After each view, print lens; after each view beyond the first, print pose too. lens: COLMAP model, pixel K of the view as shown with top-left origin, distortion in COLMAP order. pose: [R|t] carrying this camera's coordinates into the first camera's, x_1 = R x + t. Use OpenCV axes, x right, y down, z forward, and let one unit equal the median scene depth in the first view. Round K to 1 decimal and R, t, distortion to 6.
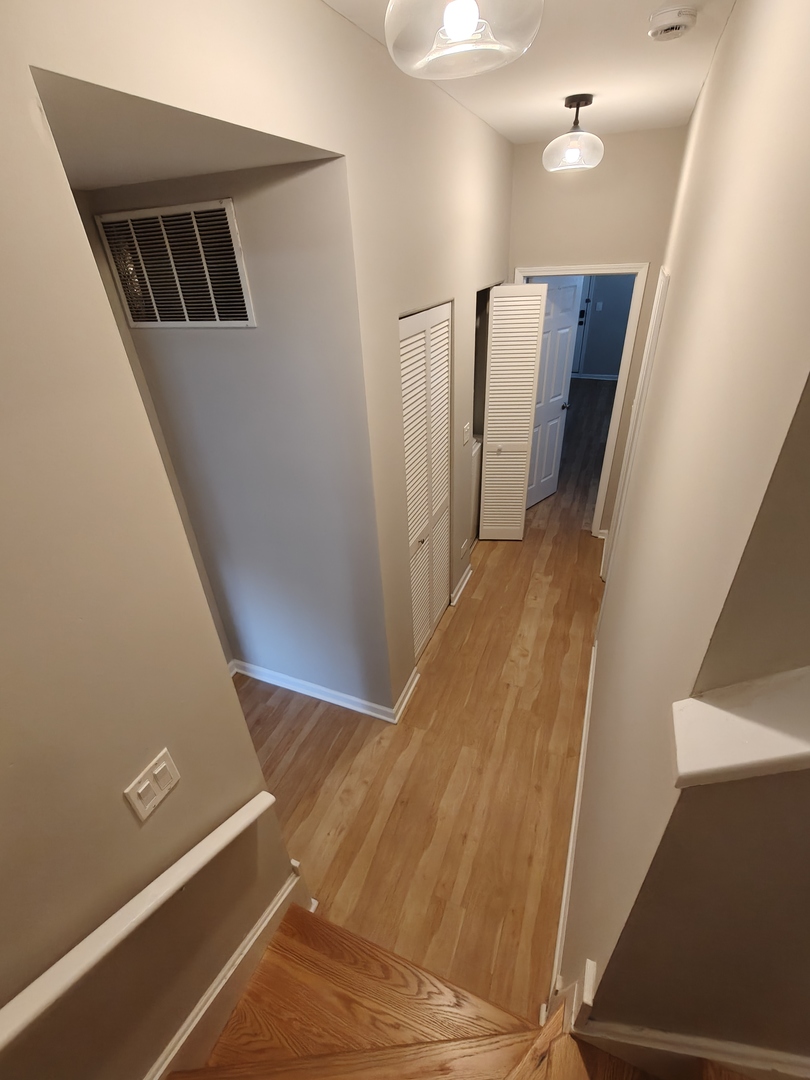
lens RADIAL K [[489.7, 0, 409.5], [0, 489.7, 544.2], [0, 0, 1]] dist [-0.000077, -0.000586]
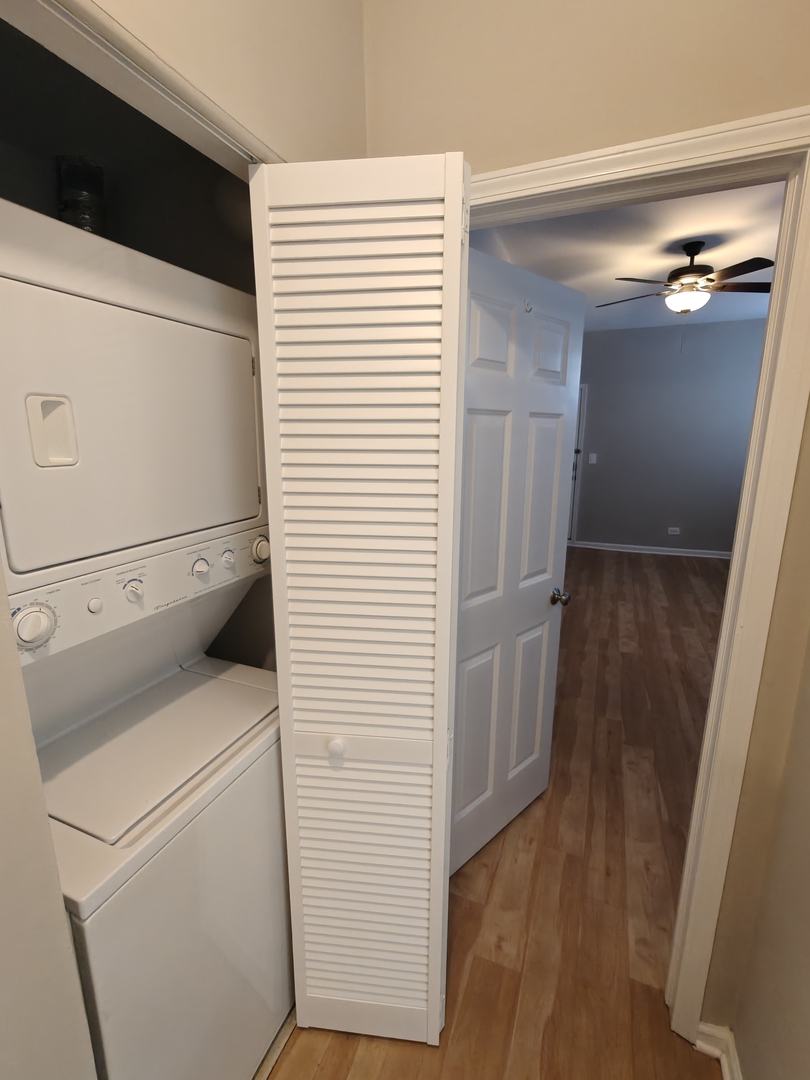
lens RADIAL K [[489.7, 0, 402.9], [0, 489.7, 540.5], [0, 0, 1]] dist [-0.000077, -0.000586]
pose [[0.998927, 0.045887, -0.006206, 0.184384], [-0.045418, 0.944829, -0.324401, -0.184897], [-0.009022, 0.324335, 0.945899, 0.585315]]
